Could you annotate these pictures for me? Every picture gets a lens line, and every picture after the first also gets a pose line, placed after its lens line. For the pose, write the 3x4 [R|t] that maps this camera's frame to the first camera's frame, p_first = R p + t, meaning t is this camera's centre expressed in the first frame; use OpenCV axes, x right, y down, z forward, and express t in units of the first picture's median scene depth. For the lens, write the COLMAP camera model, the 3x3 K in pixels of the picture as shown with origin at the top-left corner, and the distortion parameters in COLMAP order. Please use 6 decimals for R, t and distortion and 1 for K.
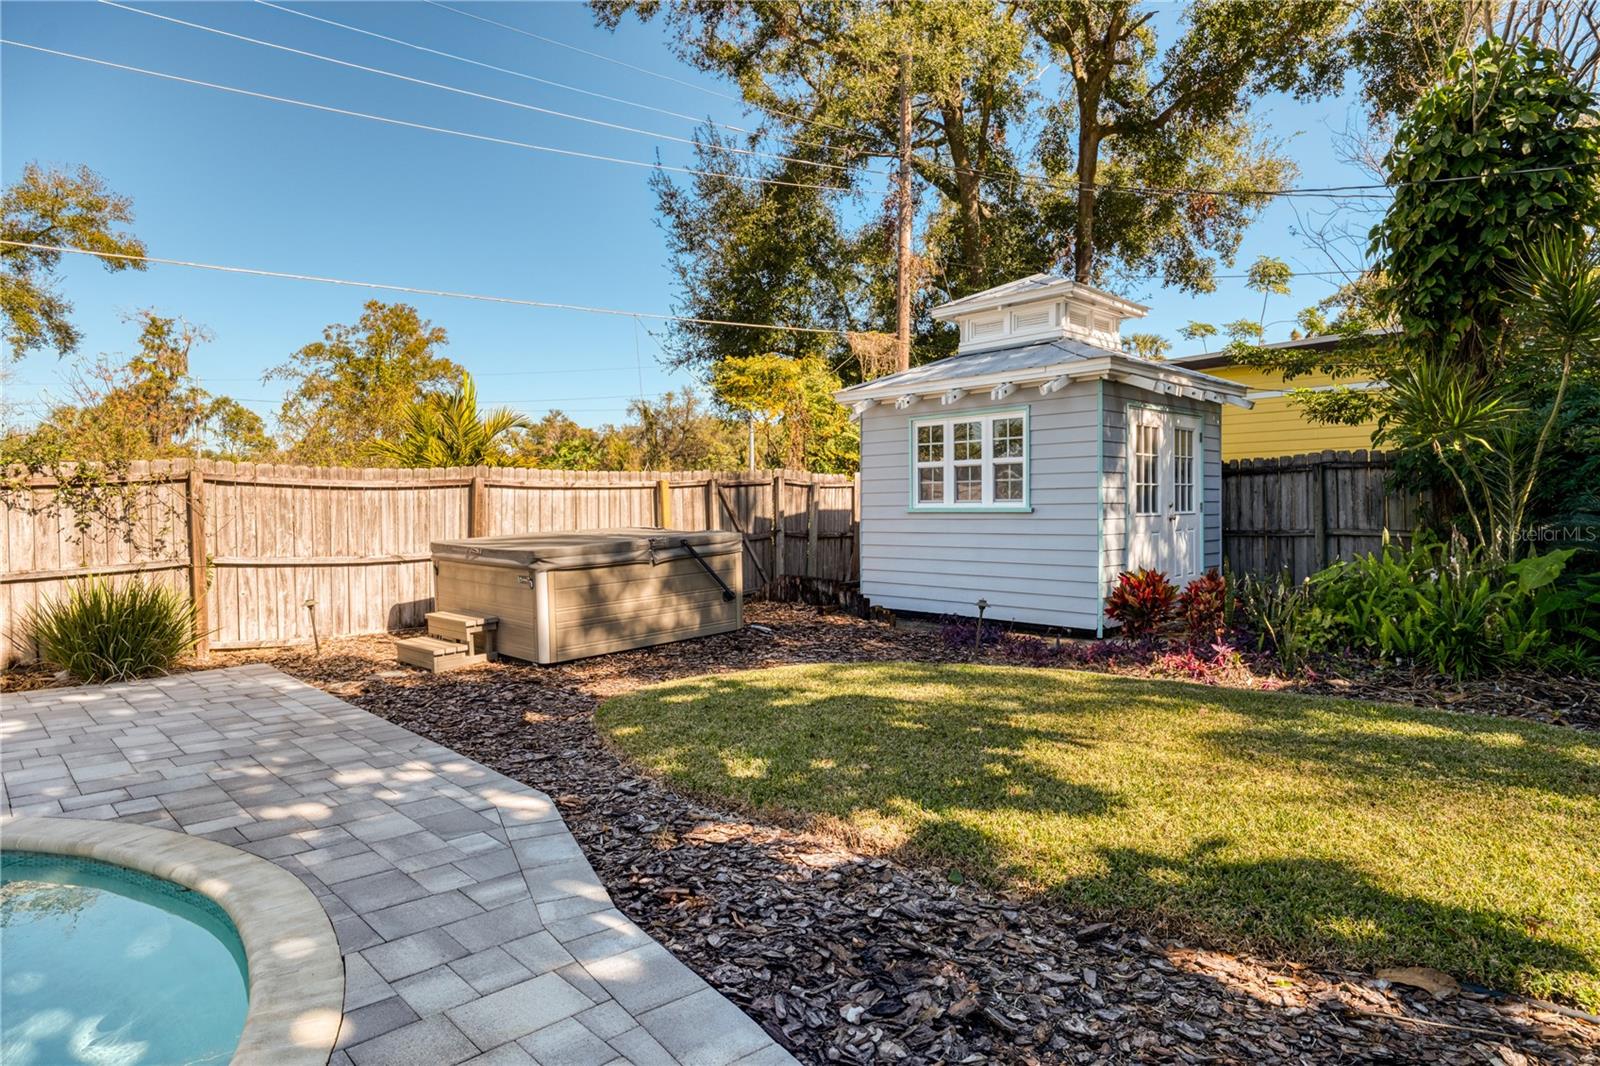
lens RADIAL K [[870.7, 0, 792.0], [0, 870.7, 531.3], [0, 0, 1]] dist [-0.003983, -0.002211]
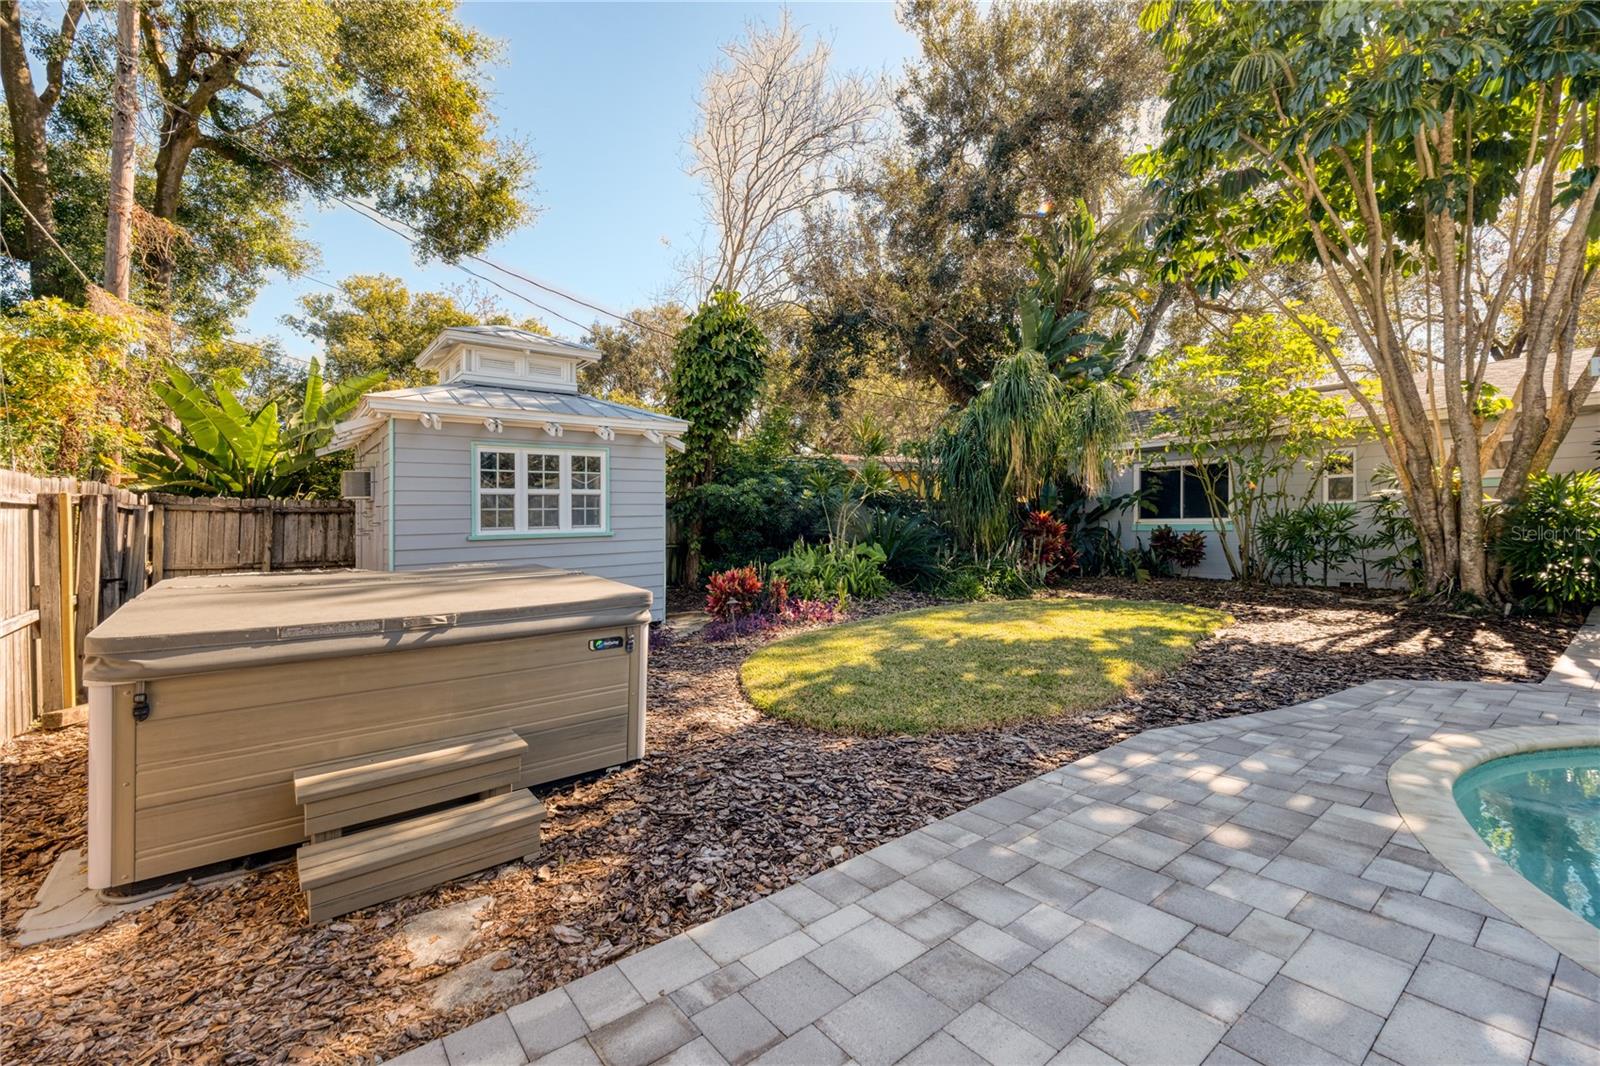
lens RADIAL K [[684.8, 0, 800.4], [0, 684.8, 509.9], [0, 0, 1]] dist [-0.000307, -0.000268]
pose [[0.127092, 0.027366, 0.991513, -0.573218], [0.047863, 0.998286, -0.033688, -0.012436], [-0.990735, 0.051738, 0.125564, 0.563158]]
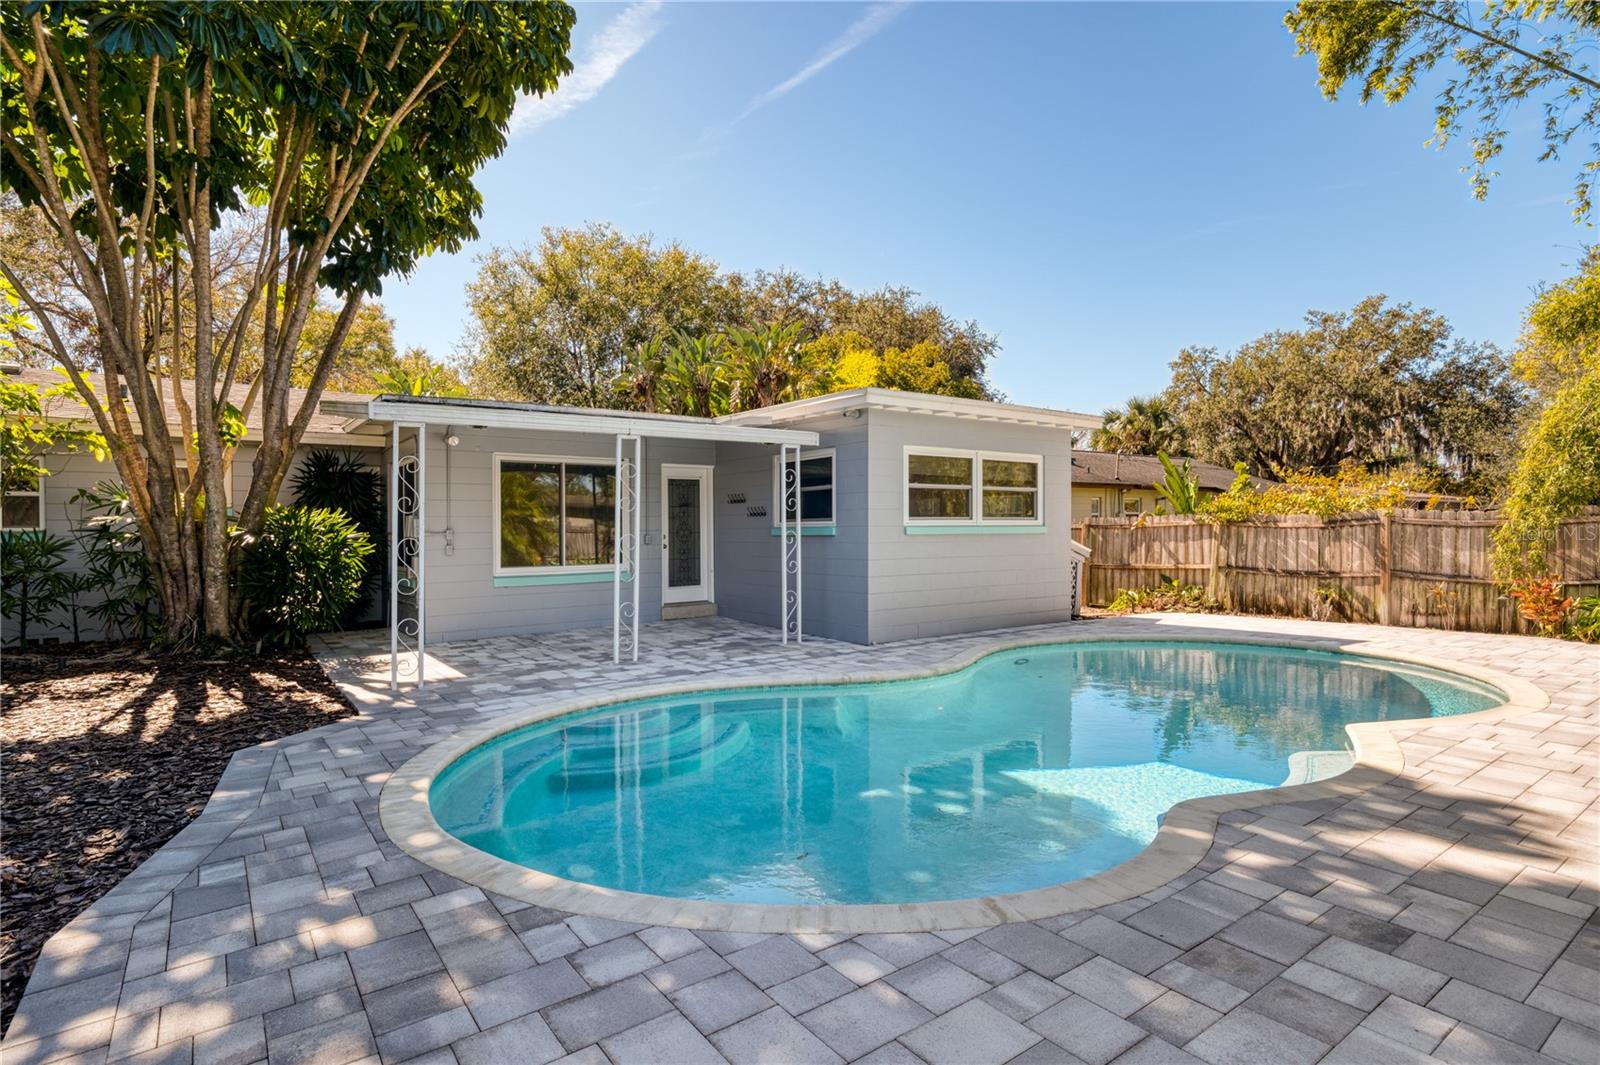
lens RADIAL K [[820.6, 0, 798.7], [0, 820.6, 536.2], [0, 0, 1]] dist [-0.007237, 0.000620]
pose [[-0.987593, 0.019062, 0.155874, -0.419482], [0.024220, 0.999218, 0.031256, -0.020484], [-0.155156, 0.034643, -0.987282, 0.641285]]
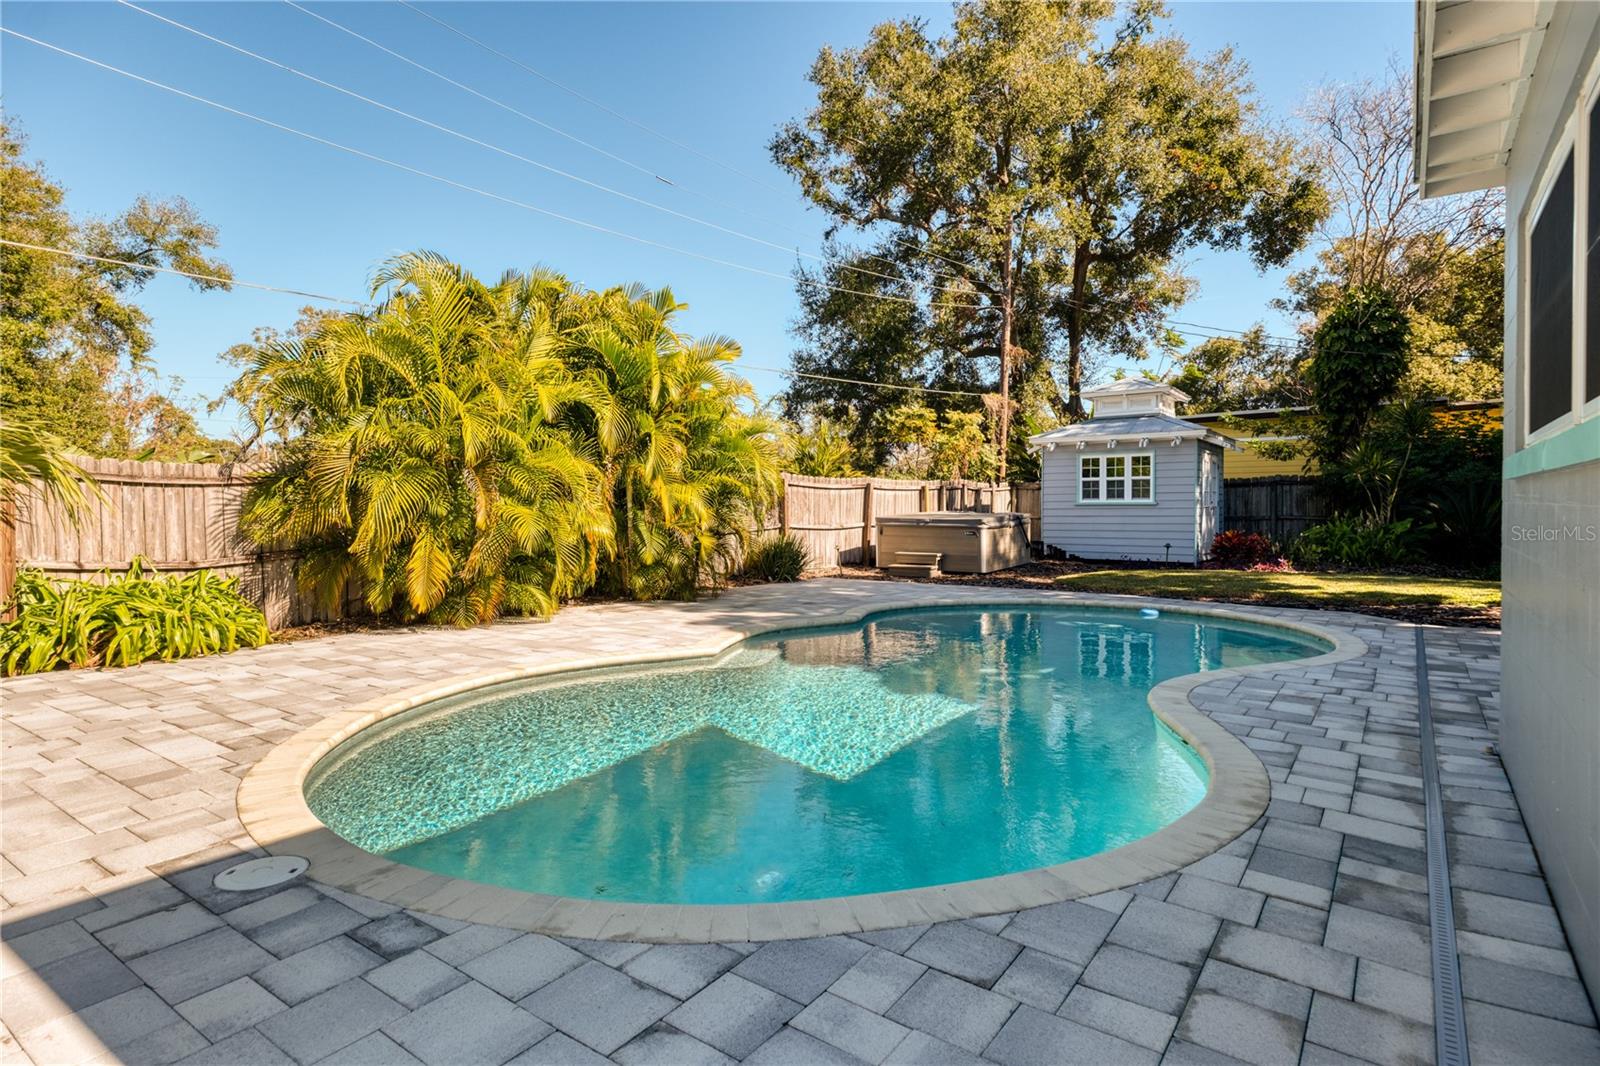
lens RADIAL K [[820.6, 0, 803.1], [0, 820.6, 519.0], [0, 0, 1]] dist [-0.007237, 0.000620]
pose [[0.986098, 0.006675, 0.166032, -0.740609], [-0.003582, 0.999814, -0.018925, 0.044056], [-0.166128, 0.018068, 0.985939, -0.626332]]
